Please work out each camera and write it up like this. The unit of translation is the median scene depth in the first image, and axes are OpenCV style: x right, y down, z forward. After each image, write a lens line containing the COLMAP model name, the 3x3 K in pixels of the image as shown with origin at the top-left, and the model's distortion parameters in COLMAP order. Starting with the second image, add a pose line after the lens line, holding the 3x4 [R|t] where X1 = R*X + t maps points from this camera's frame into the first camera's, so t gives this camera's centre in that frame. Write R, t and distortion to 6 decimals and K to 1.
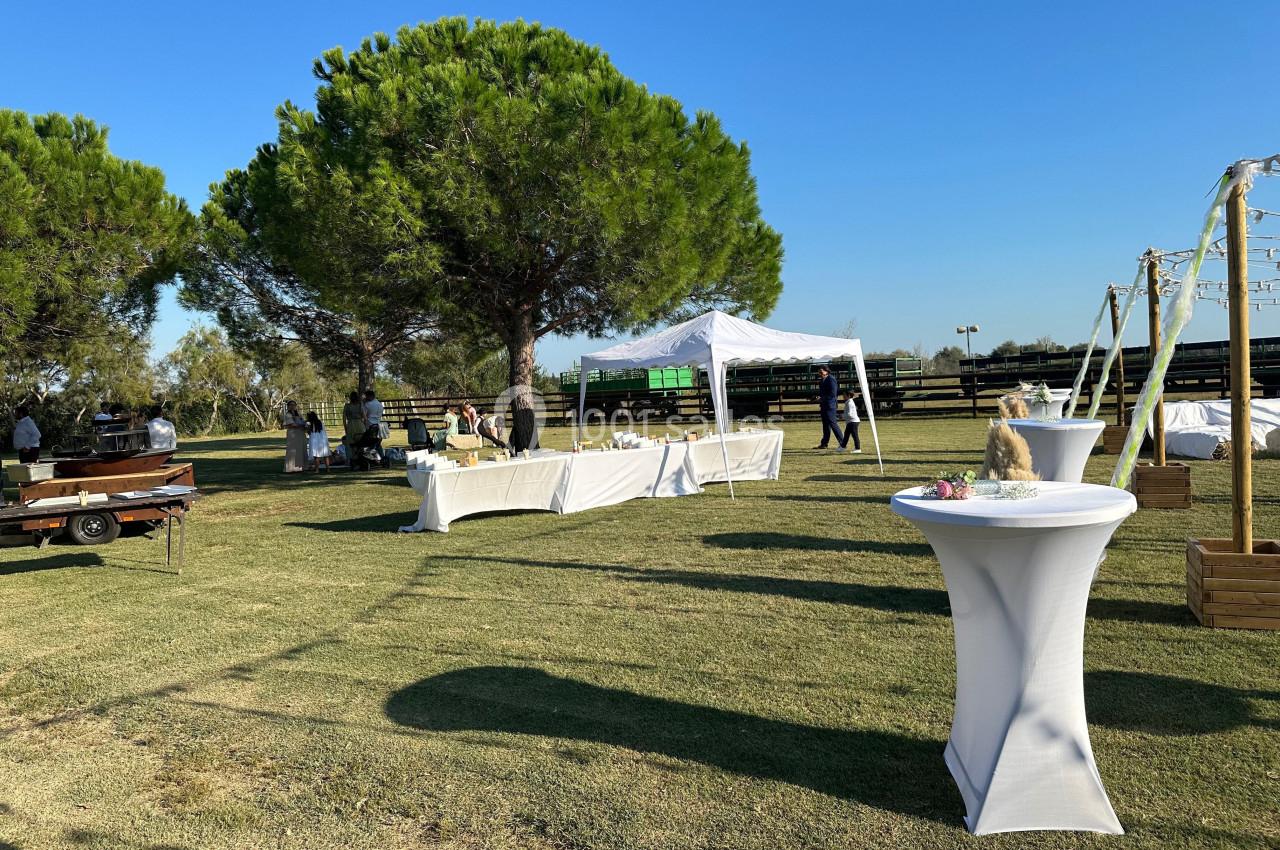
lens RADIAL K [[882.4, 0, 640.0], [0, 882.4, 425.0], [0, 0, 1]] dist [-0.002180, -0.002439]
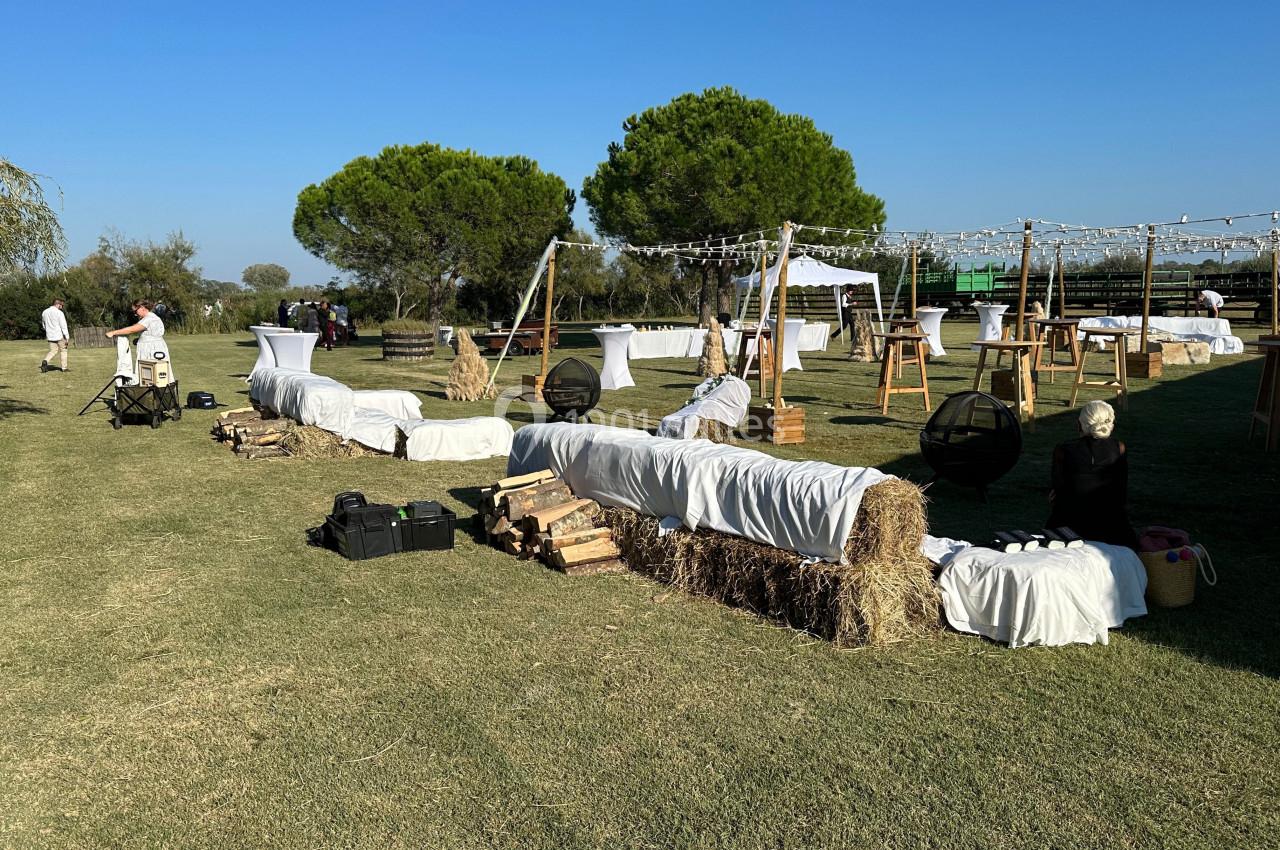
lens RADIAL K [[882.4, 0, 640.0], [0, 882.4, 425.0], [0, 0, 1]] dist [-0.002180, -0.002439]
pose [[0.873501, 0.096844, -0.477092, 0.629371], [-0.038549, 0.990696, 0.130521, -0.007568], [0.485293, -0.095619, 0.869107, -0.705023]]
